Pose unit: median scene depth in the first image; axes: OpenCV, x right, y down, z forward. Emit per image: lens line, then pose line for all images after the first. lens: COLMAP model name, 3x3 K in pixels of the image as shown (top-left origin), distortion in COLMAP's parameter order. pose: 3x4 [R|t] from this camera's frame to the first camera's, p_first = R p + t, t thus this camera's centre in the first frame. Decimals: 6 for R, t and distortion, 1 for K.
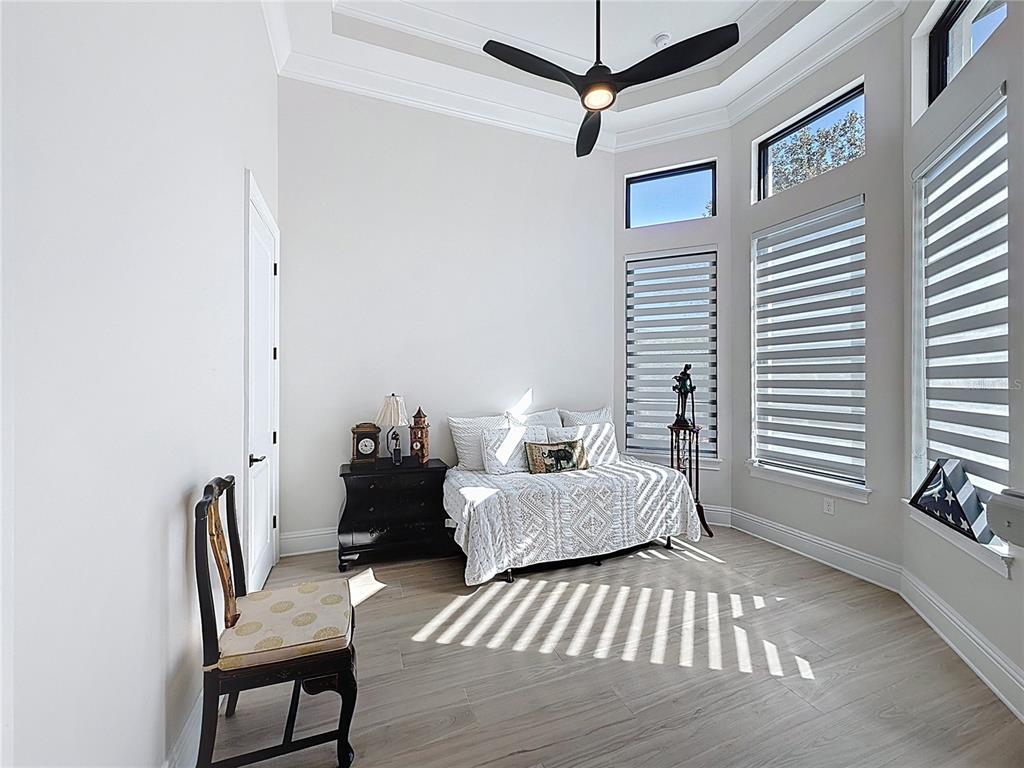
lens RADIAL K [[413.6, 0, 509.7], [0, 413.6, 384.3], [0, 0, 1]] dist [-0.001609, -0.000378]
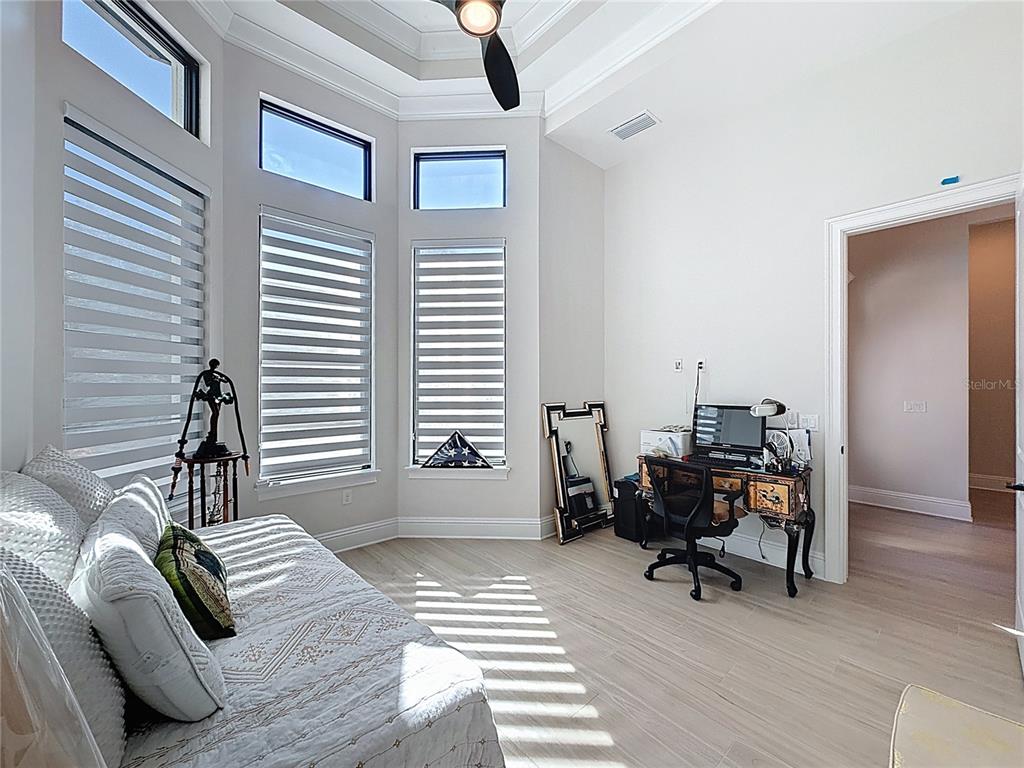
lens RADIAL K [[413.6, 0, 509.7], [0, 413.6, 384.3], [0, 0, 1]] dist [-0.001609, -0.000378]
pose [[-0.363021, 0.006033, 0.931761, -0.436652], [0.003019, 0.999981, -0.005299, -0.001008], [-0.931776, 0.000889, -0.363033, 1.021453]]
